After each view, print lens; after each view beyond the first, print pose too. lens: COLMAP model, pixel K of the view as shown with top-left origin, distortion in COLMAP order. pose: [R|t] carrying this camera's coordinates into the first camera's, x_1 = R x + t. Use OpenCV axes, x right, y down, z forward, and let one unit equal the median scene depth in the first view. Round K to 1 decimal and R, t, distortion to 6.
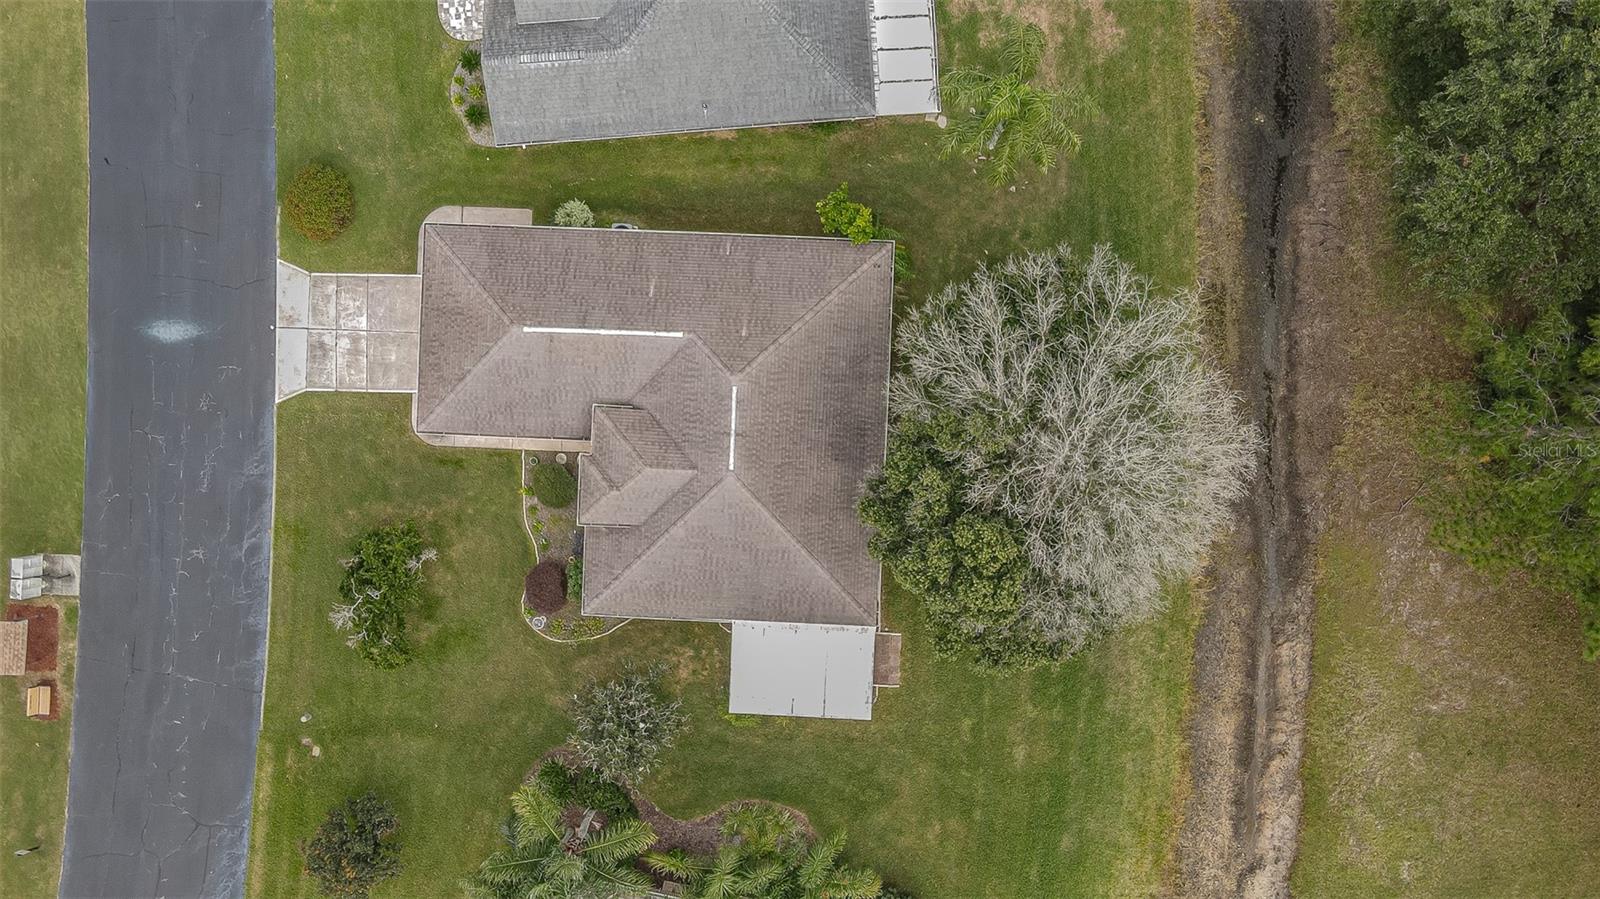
lens RADIAL K [[1193.2, 0, 800.0], [0, 1193.2, 449.5], [0, 0, 1]] dist [-0.006754, 0.041003]
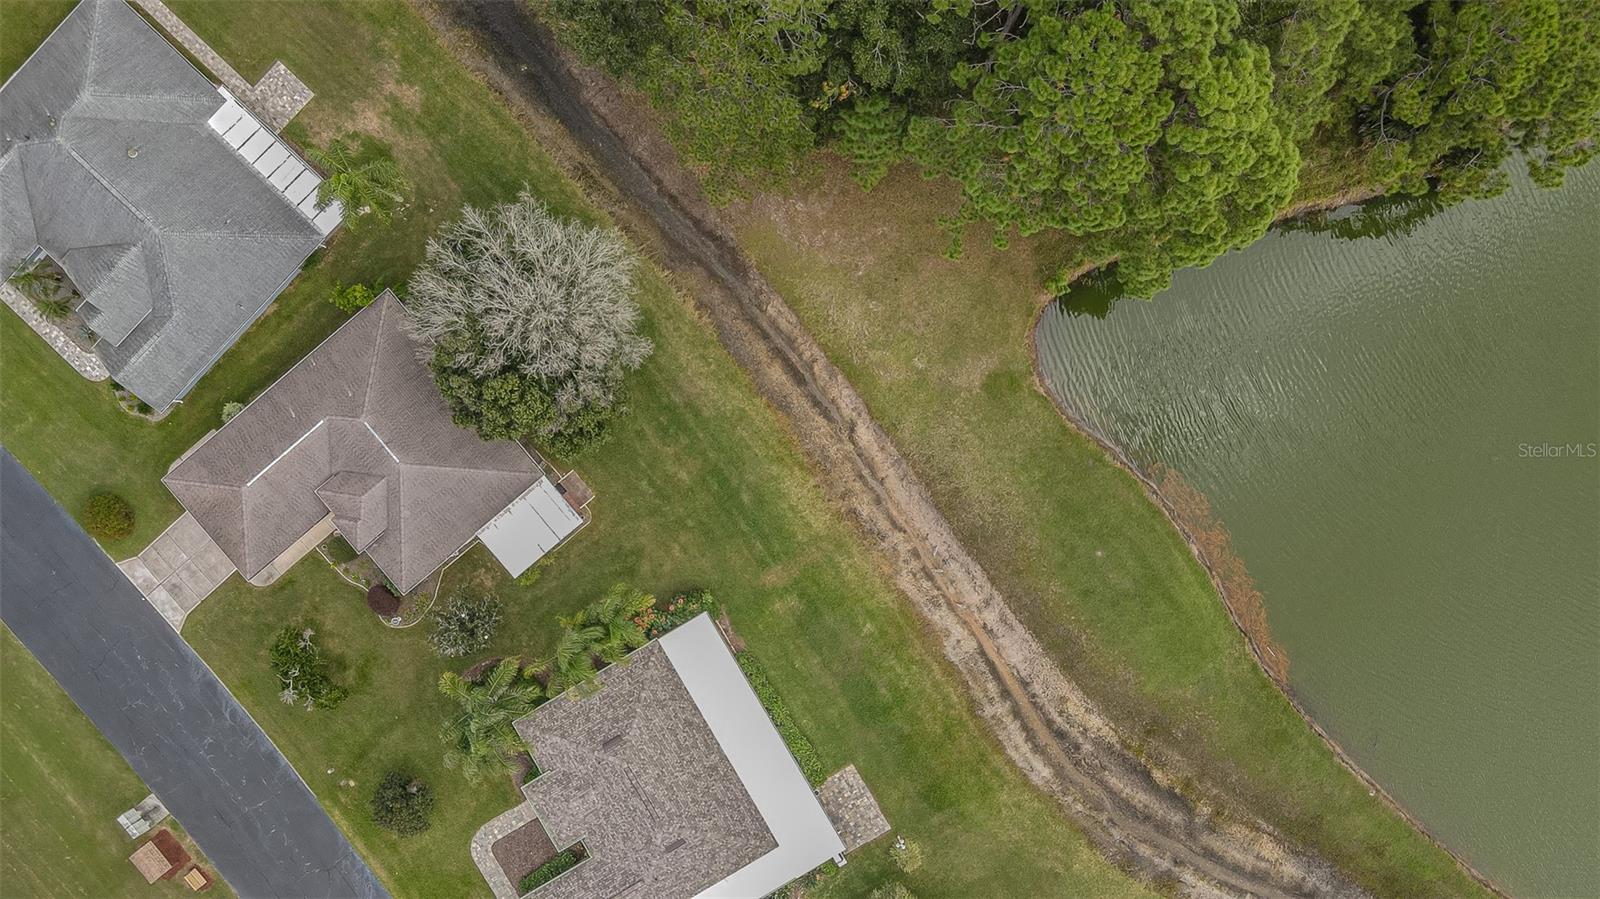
lens RADIAL K [[1217.2, 0, 804.1], [0, 1217.2, 459.5], [0, 0, 1]] dist [-0.014826, 0.058242]
pose [[0.738165, -0.674618, -0.001665, 0.313429], [0.674618, 0.738167, -0.000951, 0.343521], [0.001871, -0.000421, 0.999998, -0.574108]]
